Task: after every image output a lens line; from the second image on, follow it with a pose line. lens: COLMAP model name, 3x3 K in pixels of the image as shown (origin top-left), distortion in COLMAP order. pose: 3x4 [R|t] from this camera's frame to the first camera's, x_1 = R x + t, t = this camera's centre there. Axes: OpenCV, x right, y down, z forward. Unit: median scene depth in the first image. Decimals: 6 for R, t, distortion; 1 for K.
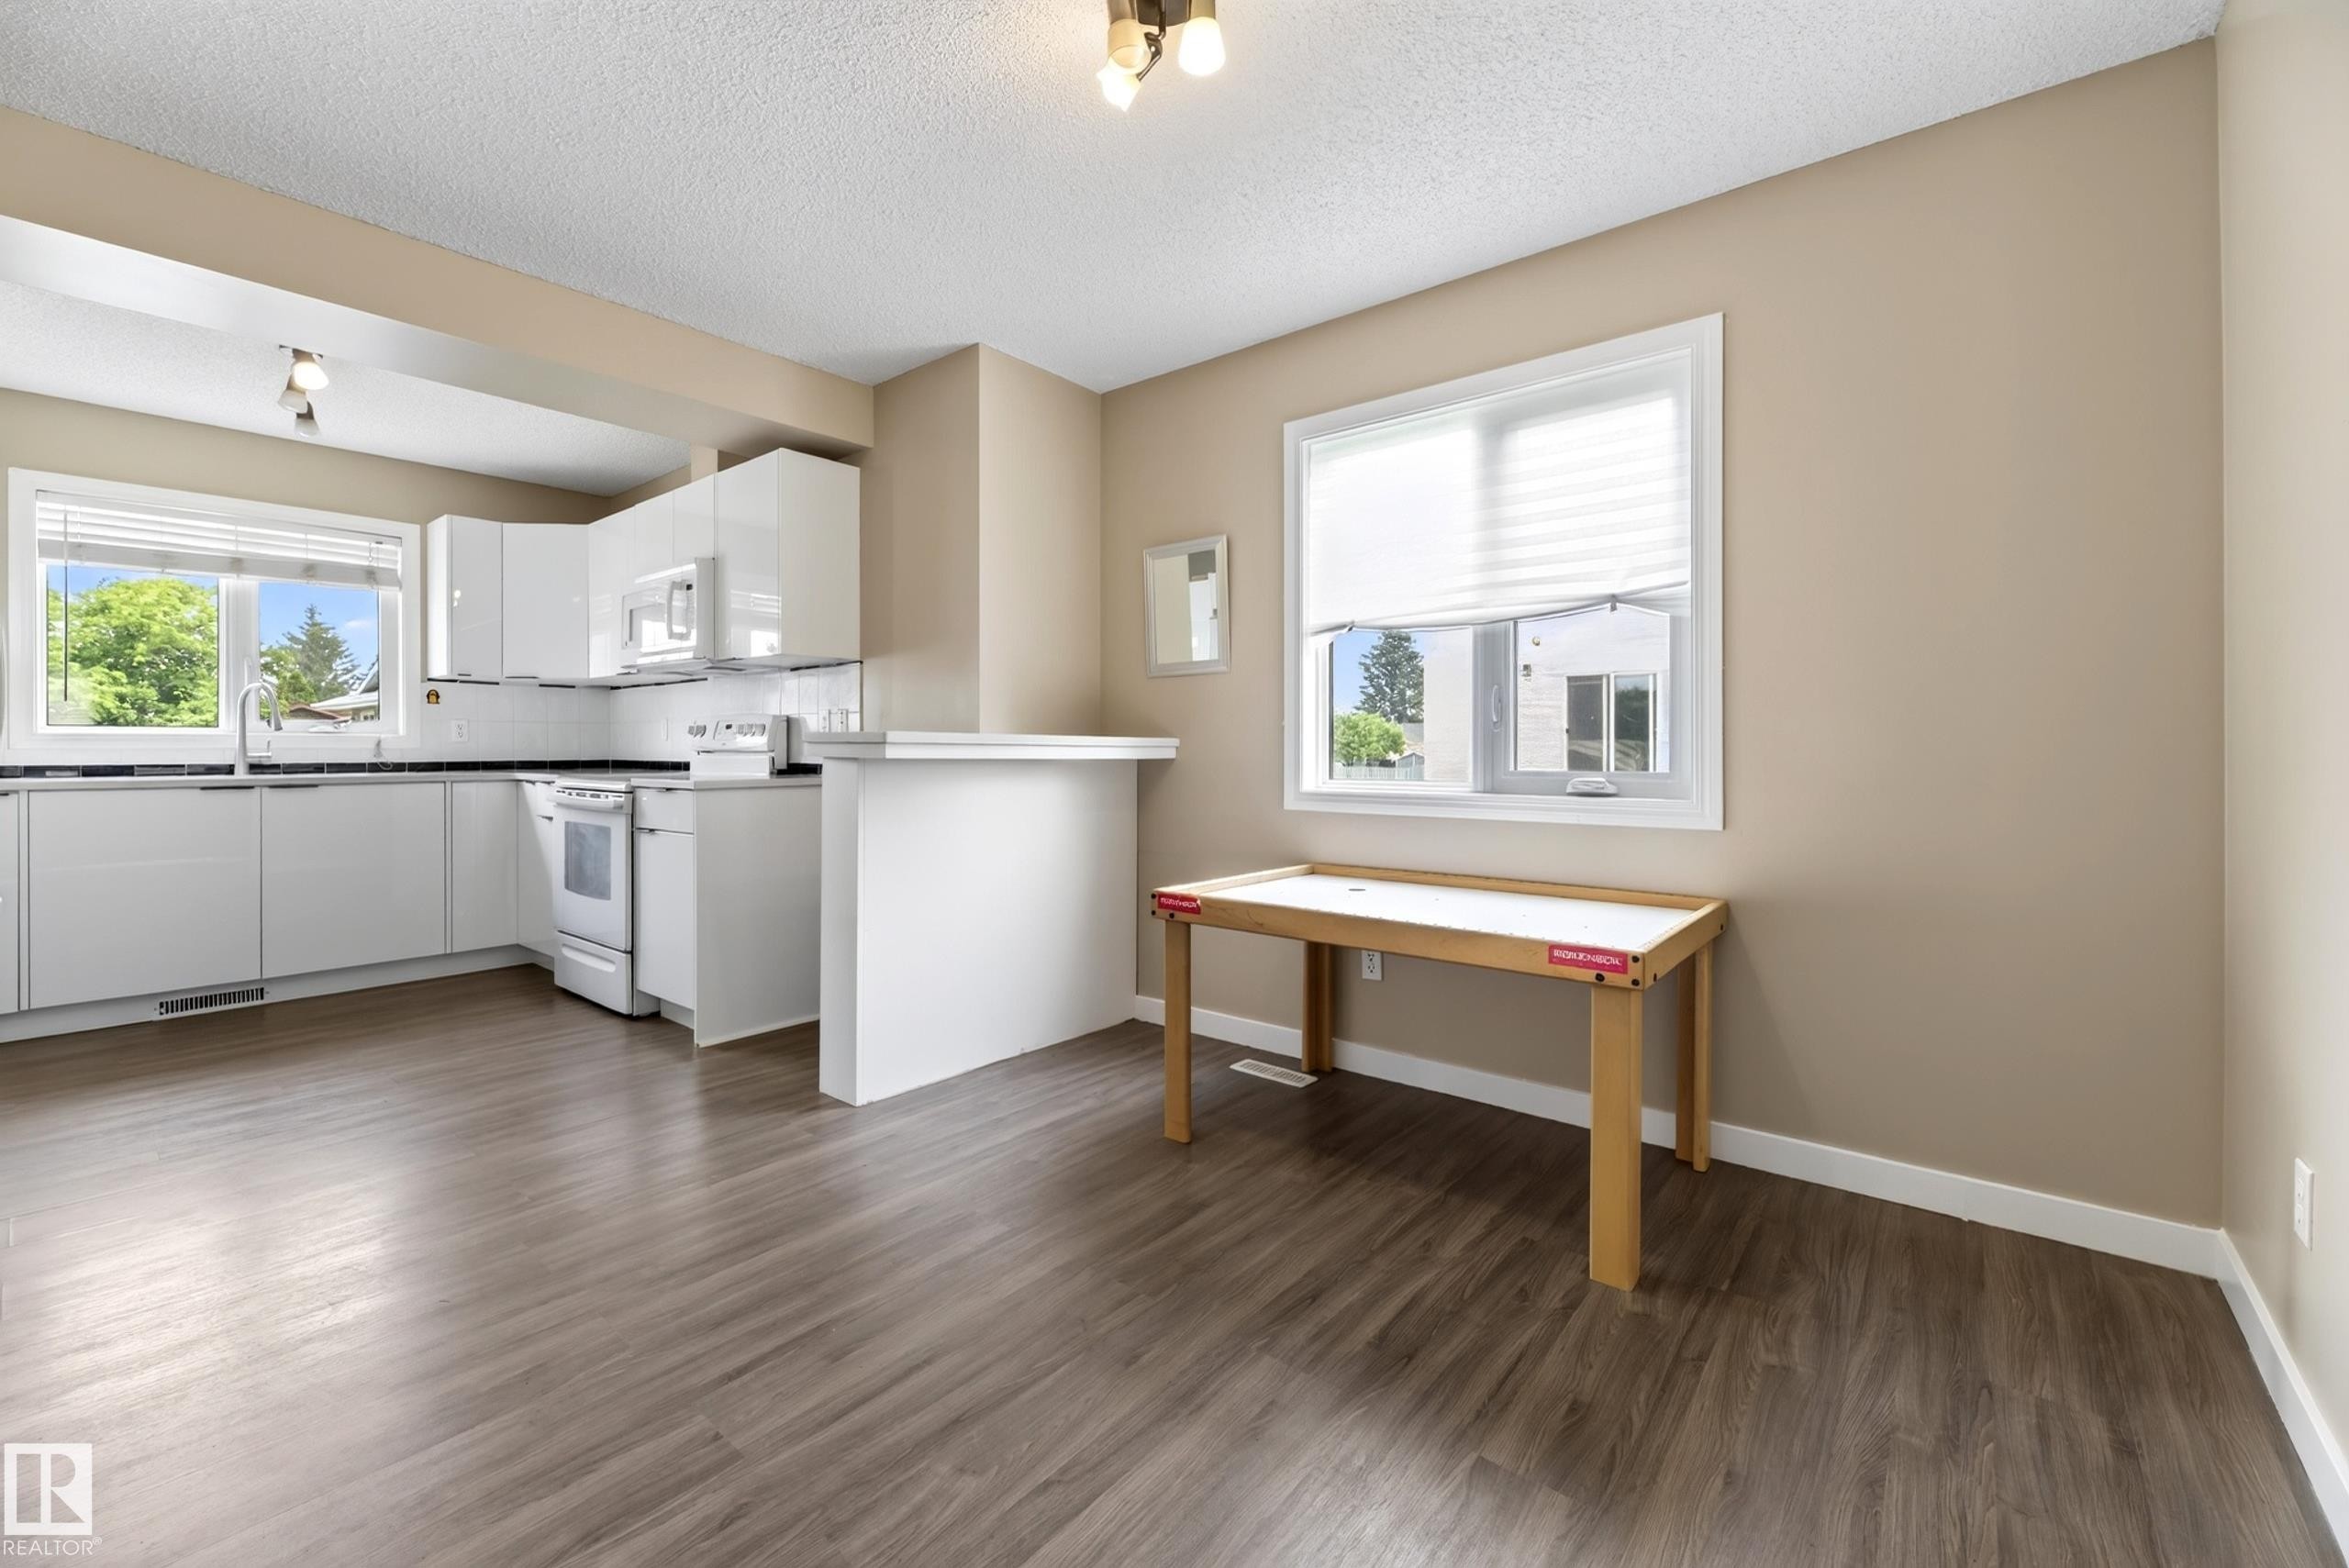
lens RADIAL K [[958.4, 0, 1166.6], [0, 958.4, 747.9], [0, 0, 1]] dist [-0.001399, -0.000556]
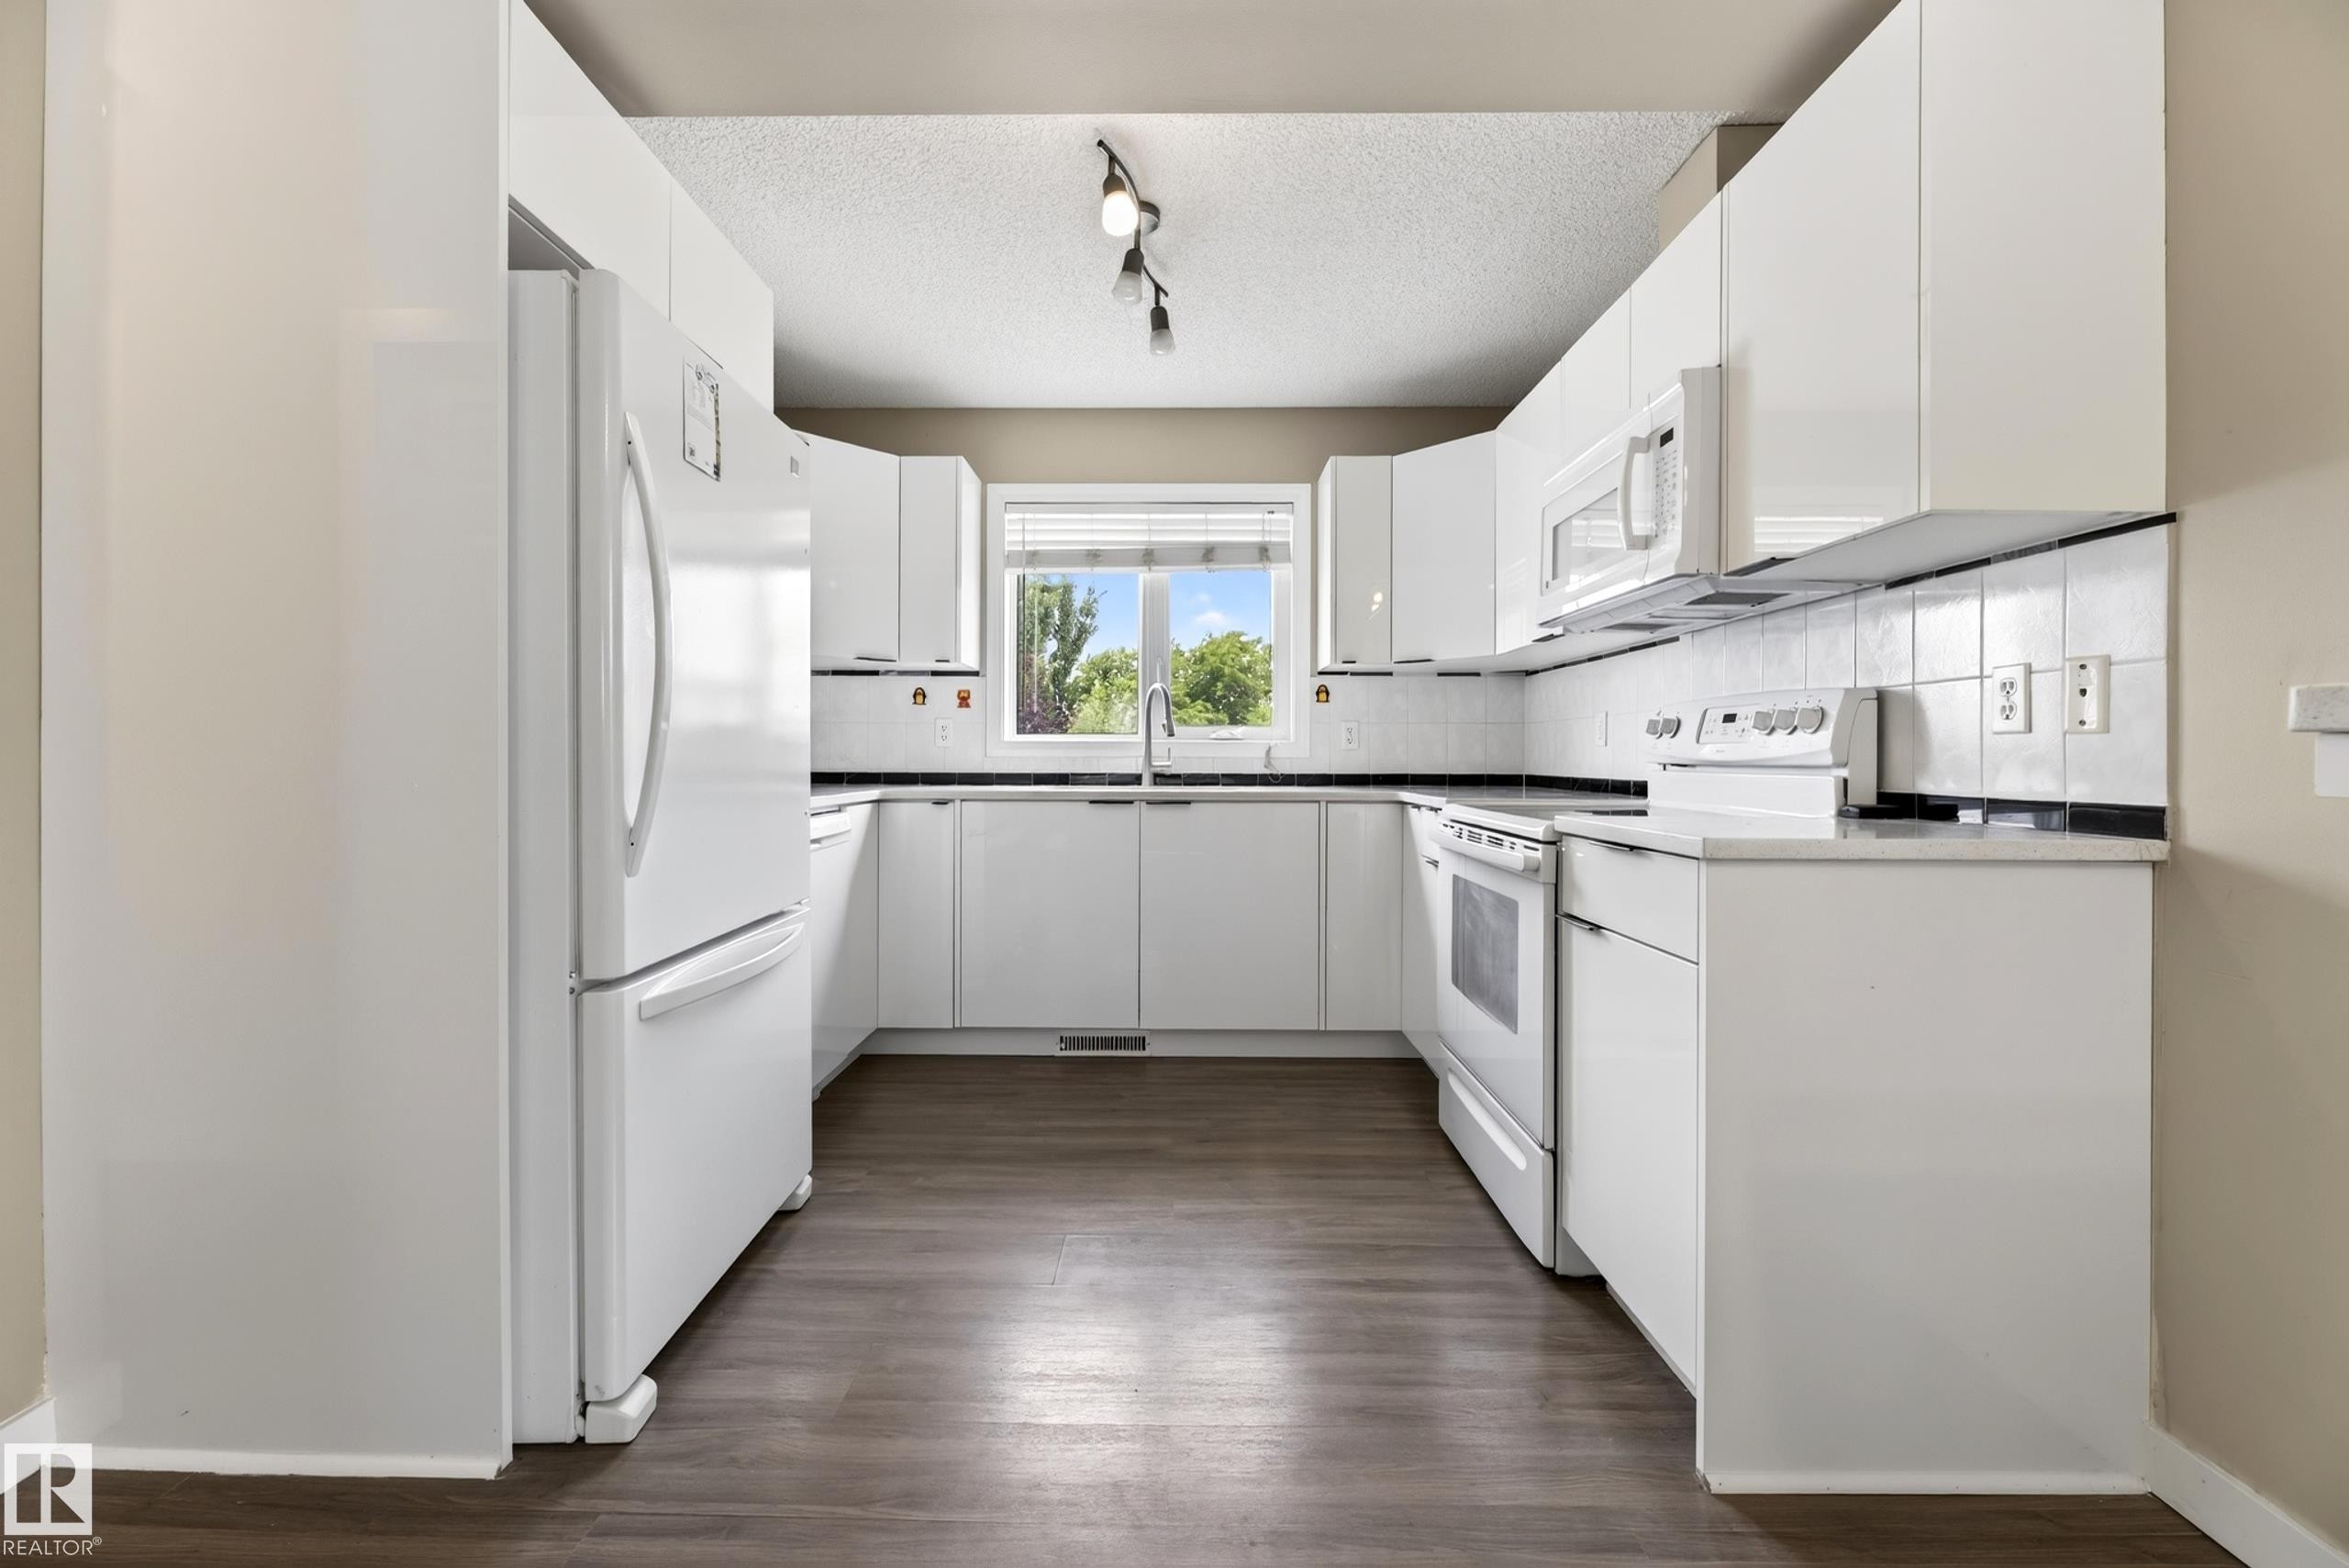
lens RADIAL K [[942.0, 0, 1173.4], [0, 942.0, 760.1], [0, 0, 1]] dist [-0.000319, -0.000135]
pose [[0.630414, 0.005818, -0.776238, -0.265166], [-0.004958, 0.999982, 0.003469, 0.000712], [0.776244, 0.001662, 0.630431, 0.467986]]
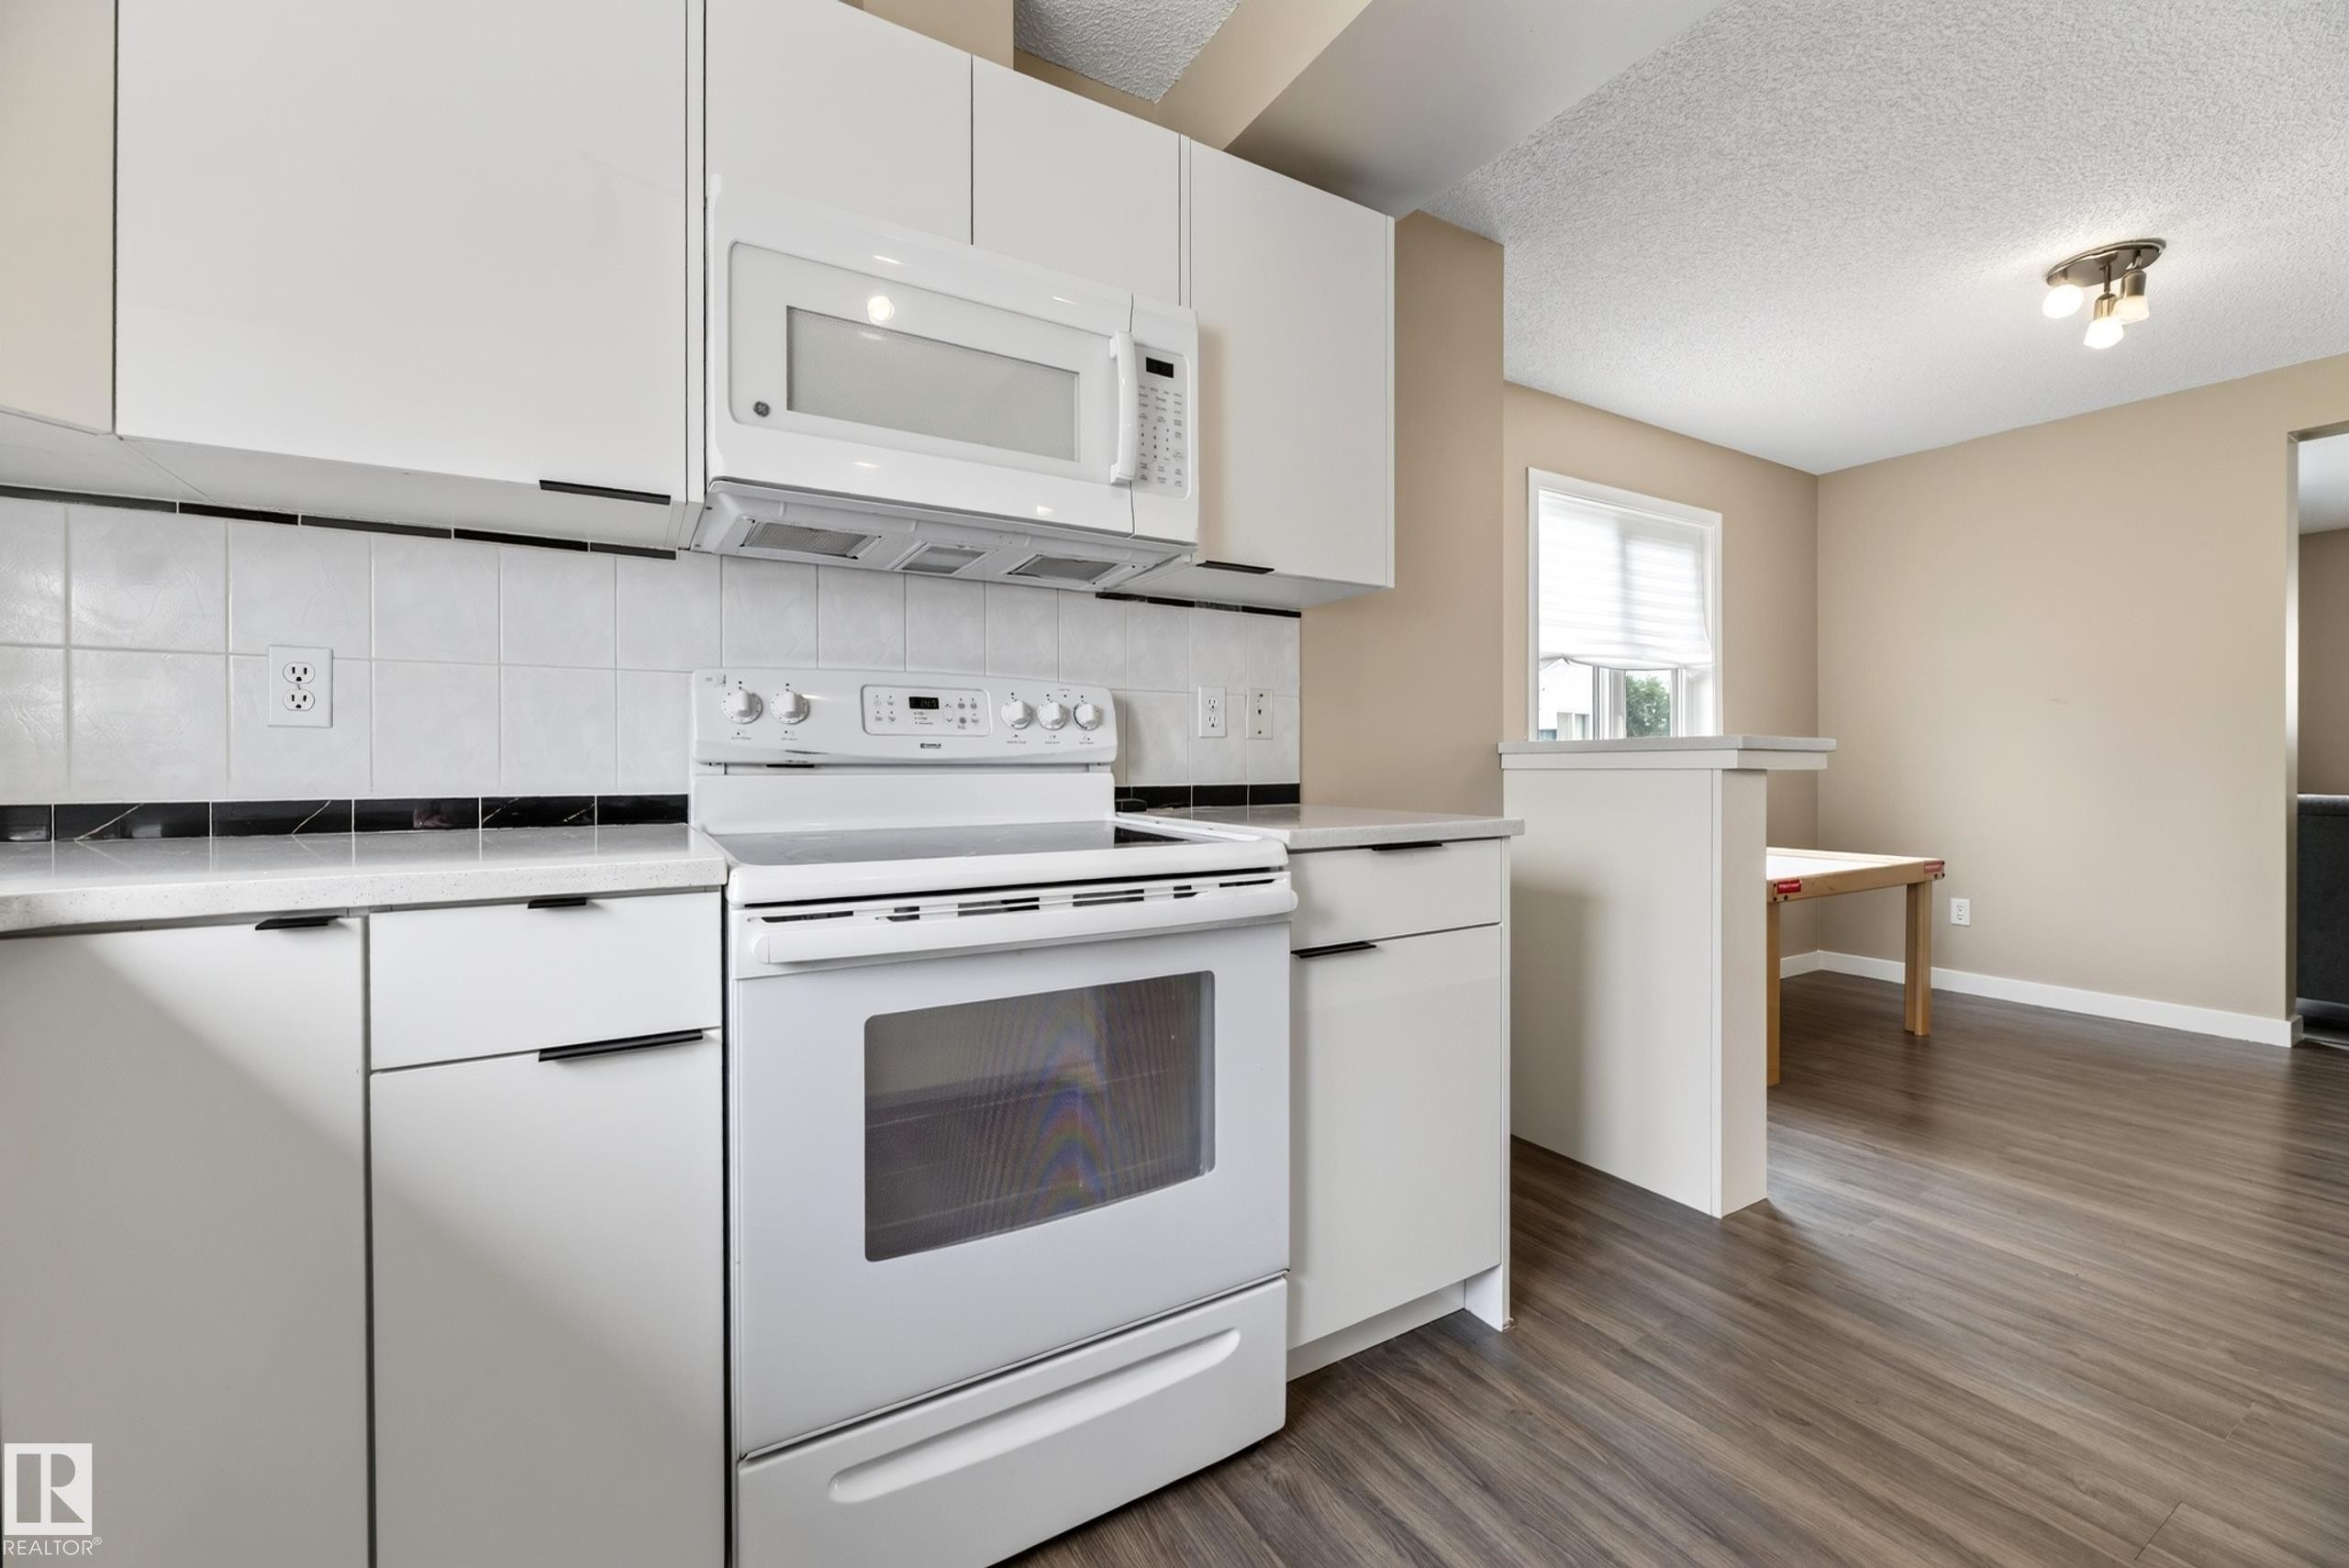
lens RADIAL K [[954.7, 0, 1176.8], [0, 954.7, 759.8], [0, 0, 1]] dist [-0.008248, -0.000456]
pose [[0.331854, 0.001053, 0.943330, -0.853366], [-0.001025, 0.999999, -0.000755, 0.002115], [-0.943330, -0.000716, 0.331855, 0.821128]]
